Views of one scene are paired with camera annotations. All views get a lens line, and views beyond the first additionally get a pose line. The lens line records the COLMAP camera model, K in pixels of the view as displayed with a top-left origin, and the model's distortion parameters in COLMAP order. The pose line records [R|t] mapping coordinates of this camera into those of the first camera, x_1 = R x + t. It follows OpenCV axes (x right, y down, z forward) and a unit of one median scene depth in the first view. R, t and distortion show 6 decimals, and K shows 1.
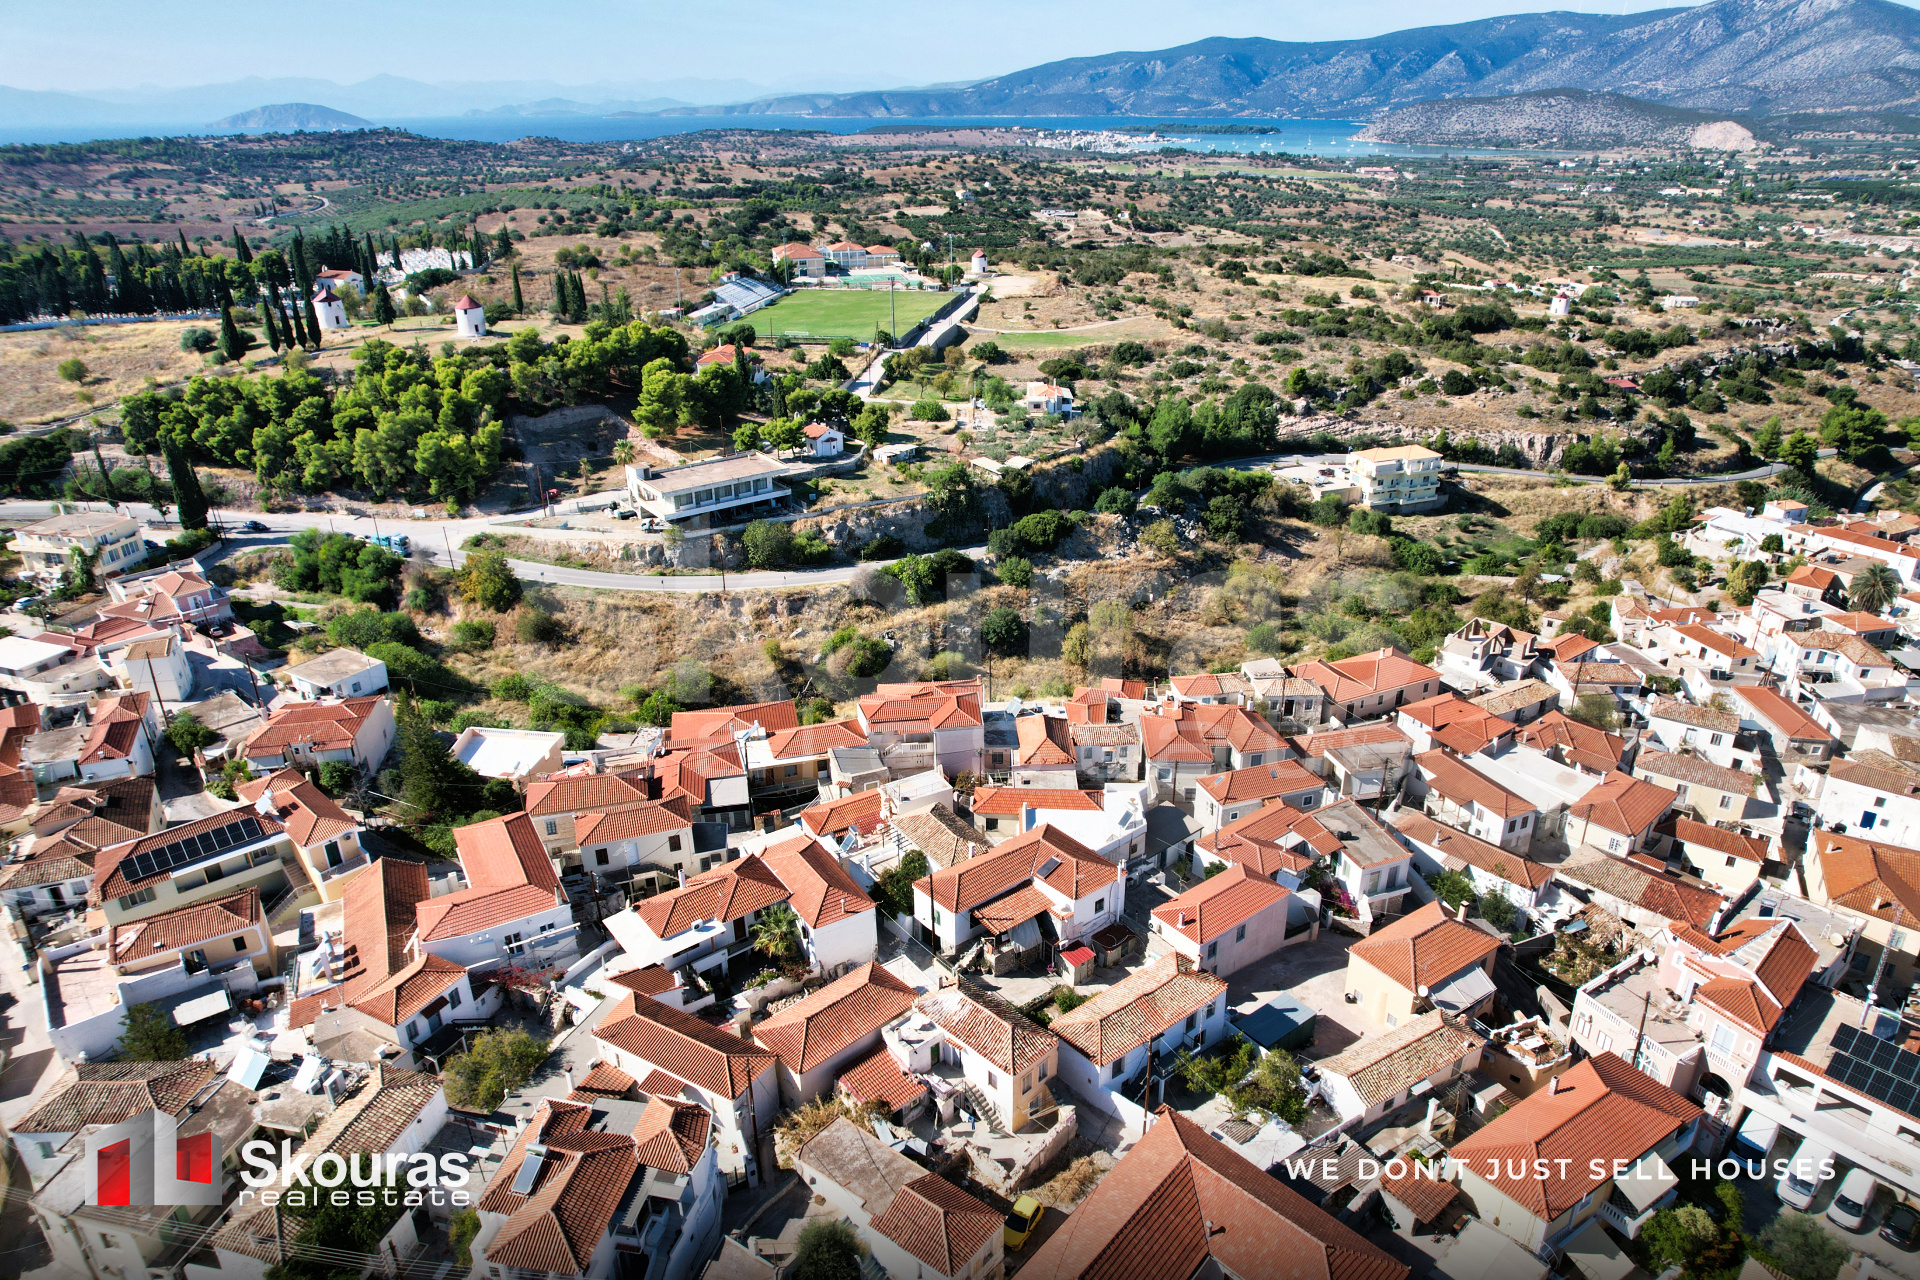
lens RADIAL K [[1222.6, 0, 972.0], [0, 1222.6, 636.9], [0, 0, 1]] dist [-0.075159, 0.065953]
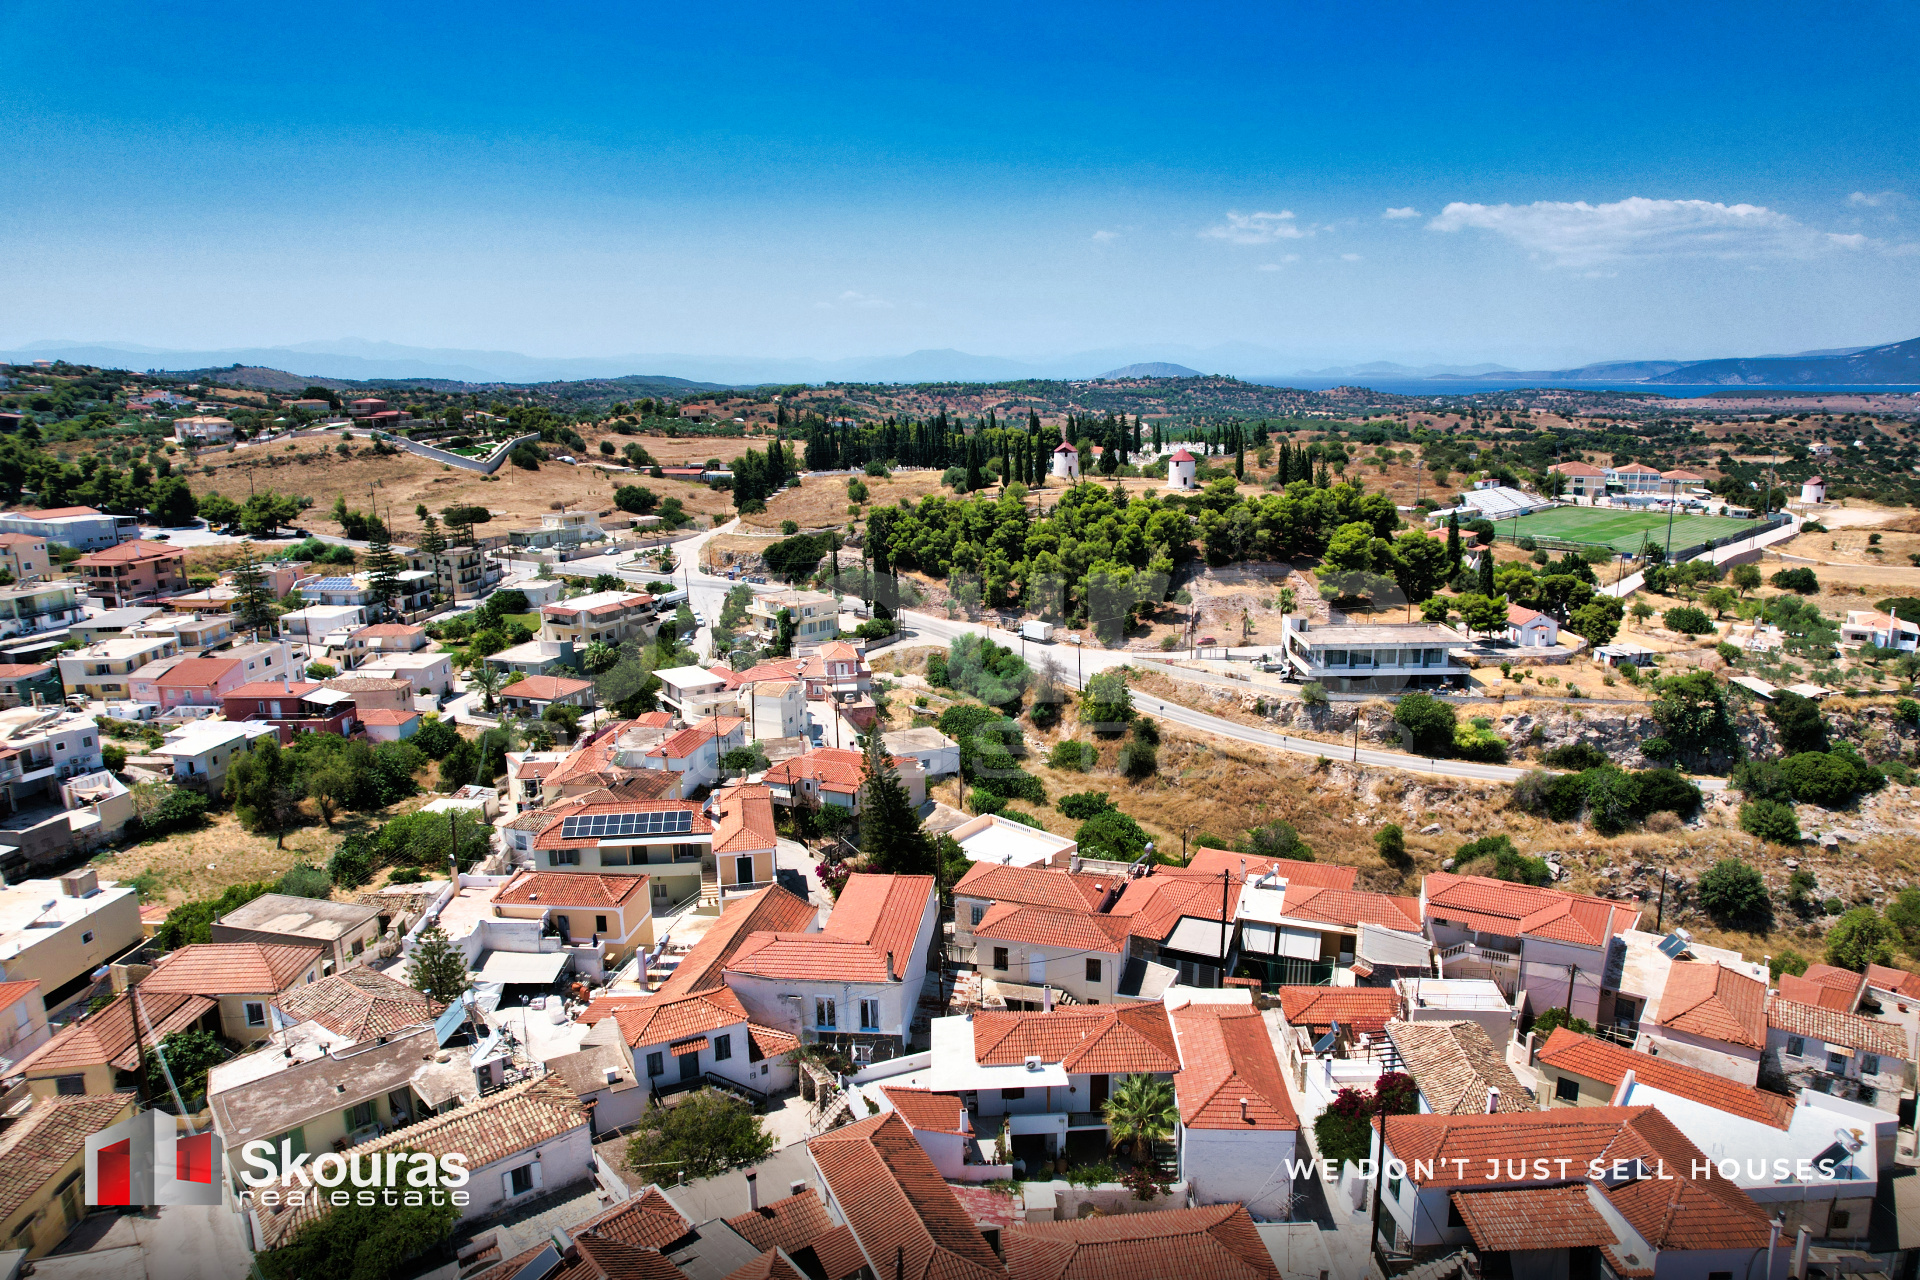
lens RADIAL K [[1222.6, 0, 971.0], [0, 1222.6, 648.7], [0, 0, 1]] dist [-0.075159, 0.065953]
pose [[0.810833, 0.131595, -0.570291, 0.028417], [-0.236358, 0.965030, -0.113370, 0.025482], [0.535429, 0.226717, 0.813582, 0.096758]]
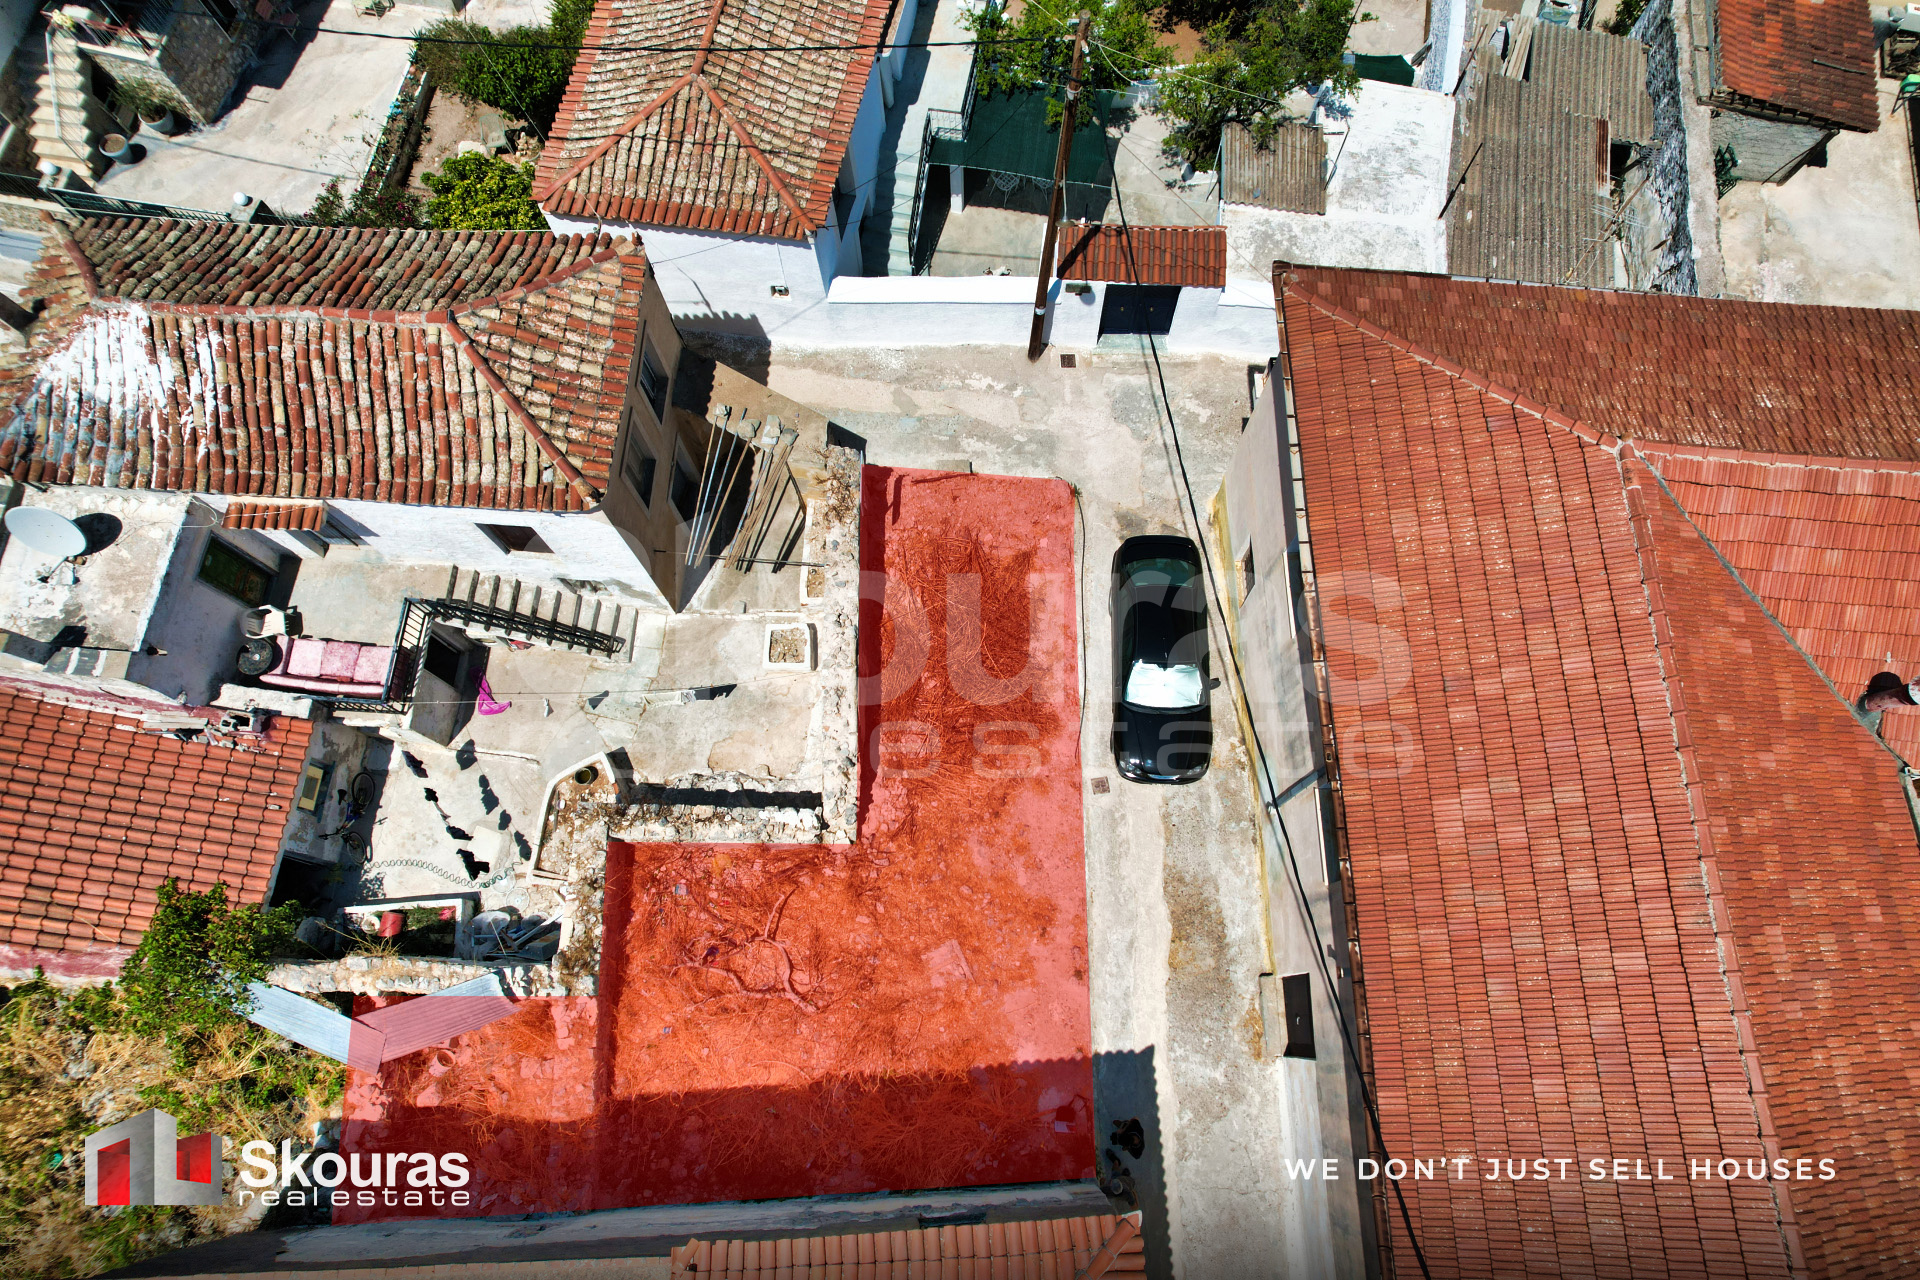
lens RADIAL K [[1222.6, 0, 965.7], [0, 1222.6, 643.9], [0, 0, 1]] dist [-0.075159, 0.065953]
pose [[0.749893, -0.630463, 0.200443, 0.005583], [0.272685, 0.570615, 0.774623, 0.048154], [-0.602747, -0.526227, 0.599818, 0.176962]]
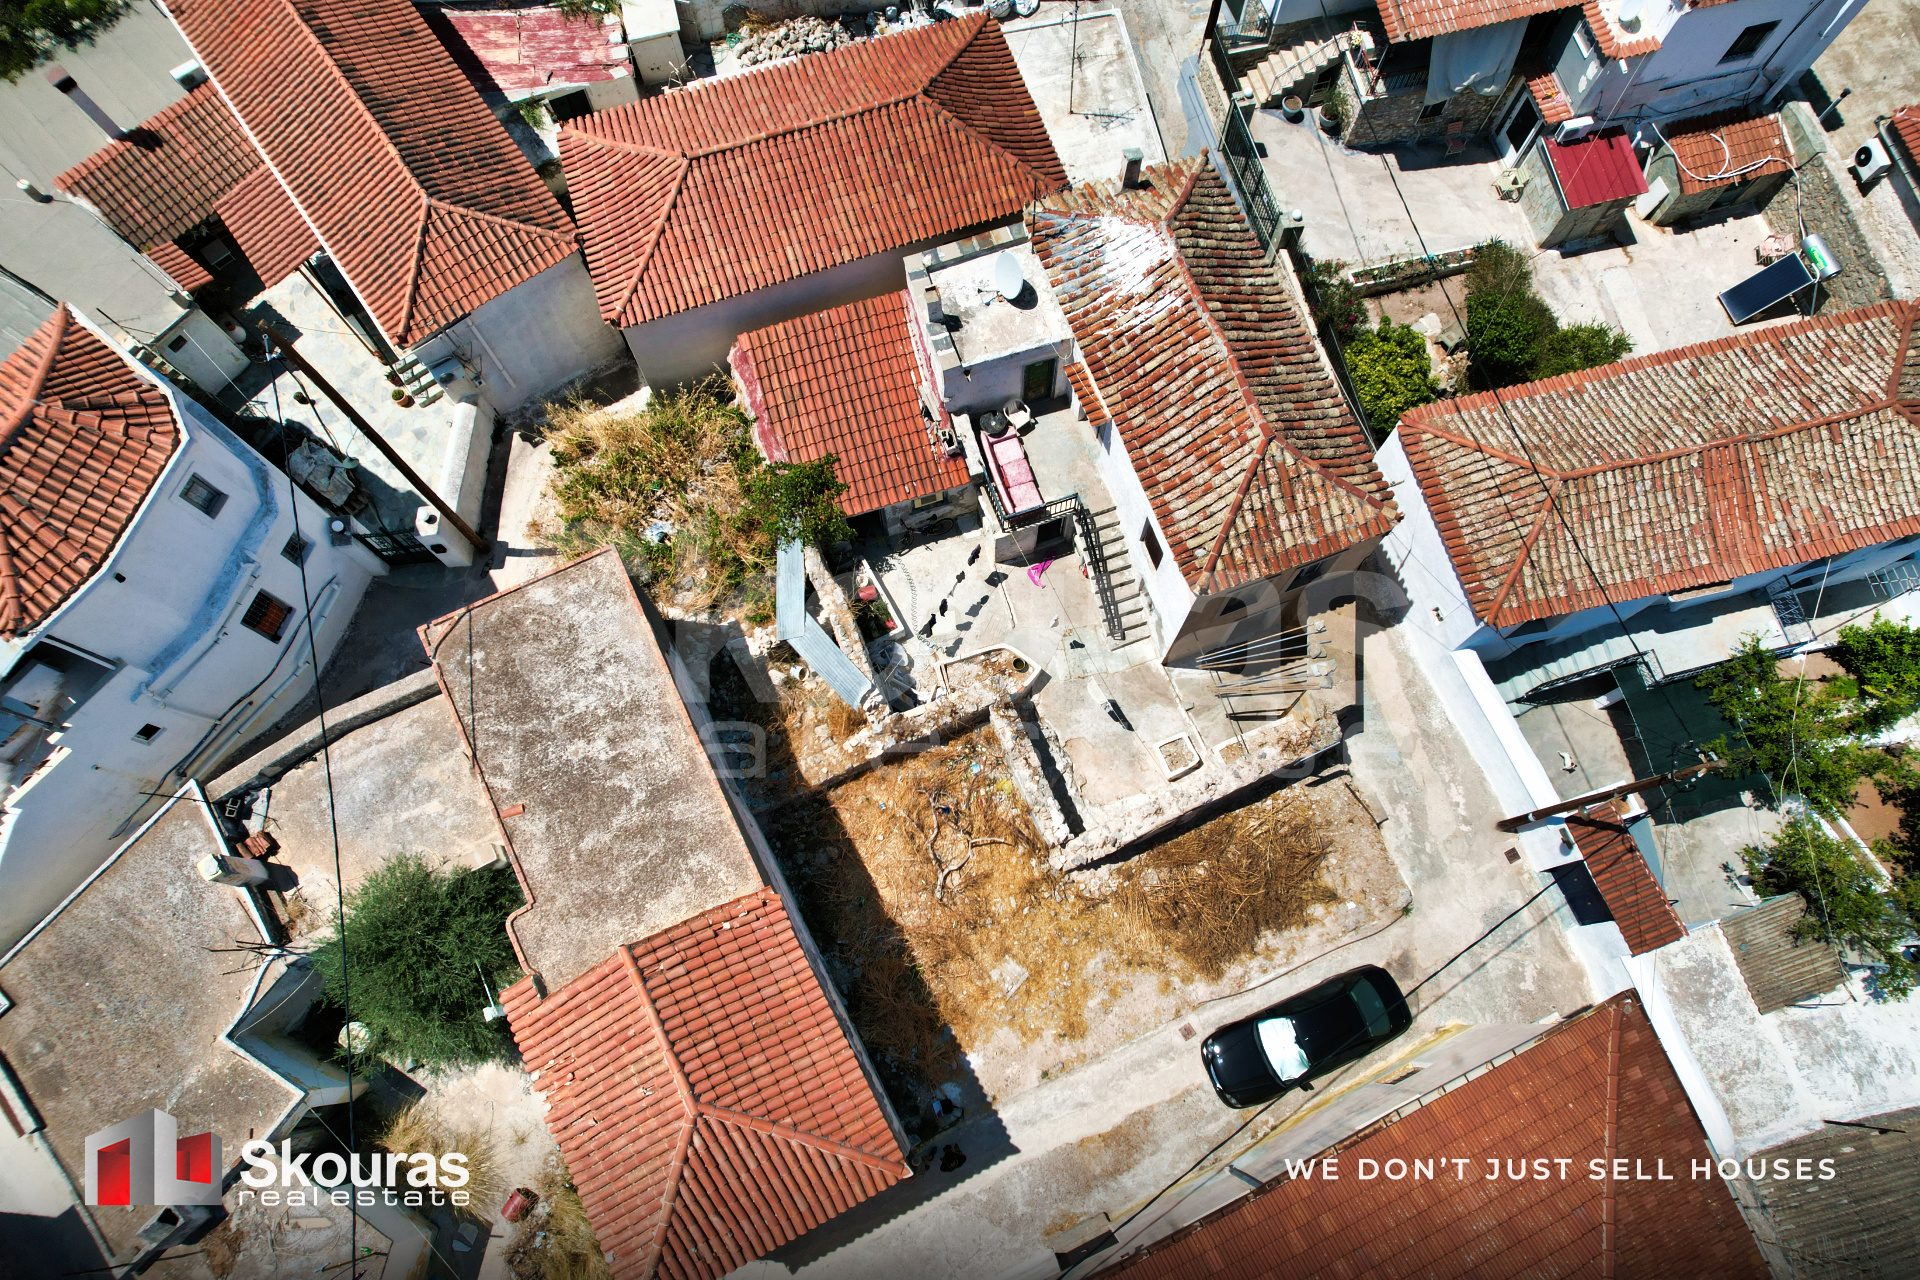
lens RADIAL K [[1222.6, 0, 969.3], [0, 1222.6, 645.3], [0, 0, 1]] dist [-0.075159, 0.065953]
pose [[0.910342, 0.397453, -0.115364, 0.005181], [-0.175618, 0.623398, 0.761927, 0.031769], [0.374748, -0.673354, 0.637305, 0.169036]]
